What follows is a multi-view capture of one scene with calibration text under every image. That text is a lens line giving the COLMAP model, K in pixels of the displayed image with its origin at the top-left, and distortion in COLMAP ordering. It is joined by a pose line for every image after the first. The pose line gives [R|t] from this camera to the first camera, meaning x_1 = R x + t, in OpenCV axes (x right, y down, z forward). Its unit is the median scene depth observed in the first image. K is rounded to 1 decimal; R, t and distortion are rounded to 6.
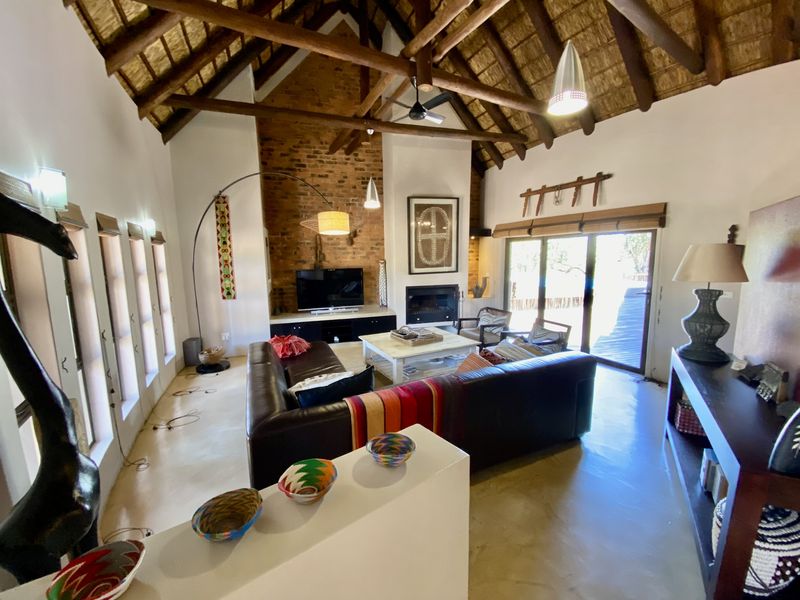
lens RADIAL K [[323.8, 0, 400.0], [0, 323.8, 300.0], [0, 0, 1]] dist [0.000852, -0.000095]
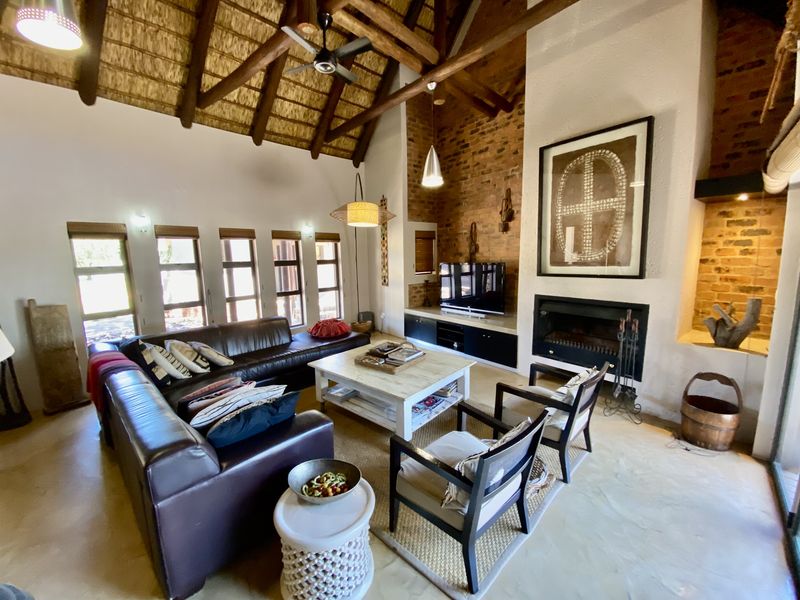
lens RADIAL K [[325.6, 0, 400.0], [0, 325.6, 300.0], [0, 0, 1]] dist [-0.025483, -0.000313]
pose [[0.363602, 0.135198, -0.921691, 0.499352], [-0.108744, 0.988808, 0.102144, -0.066603], [0.925186, 0.063089, 0.374234, 0.520147]]
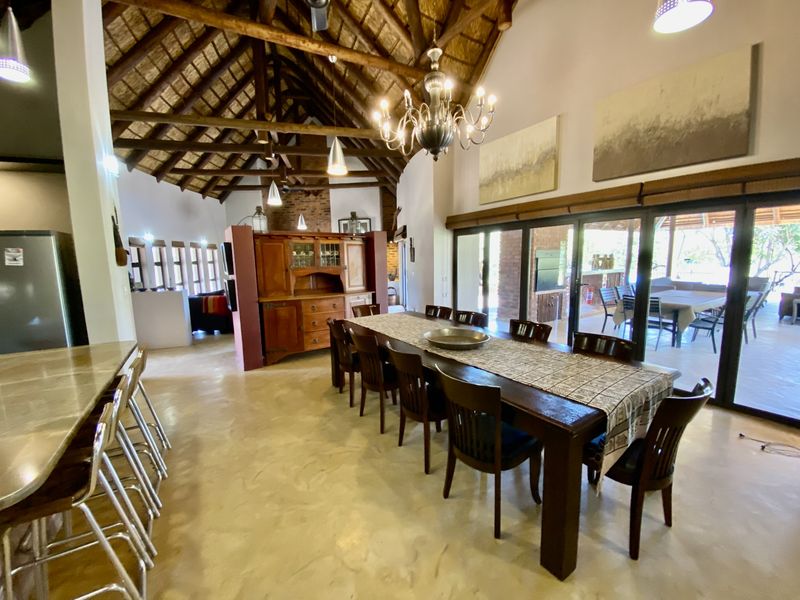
lens RADIAL K [[323.8, 0, 400.0], [0, 323.8, 300.0], [0, 0, 1]] dist [0.000852, -0.000095]
pose [[0.929450, 0.046260, -0.366036, 0.931683], [-0.045753, 0.998902, 0.010065, 0.070227], [0.366100, 0.007392, 0.930546, -0.453644]]
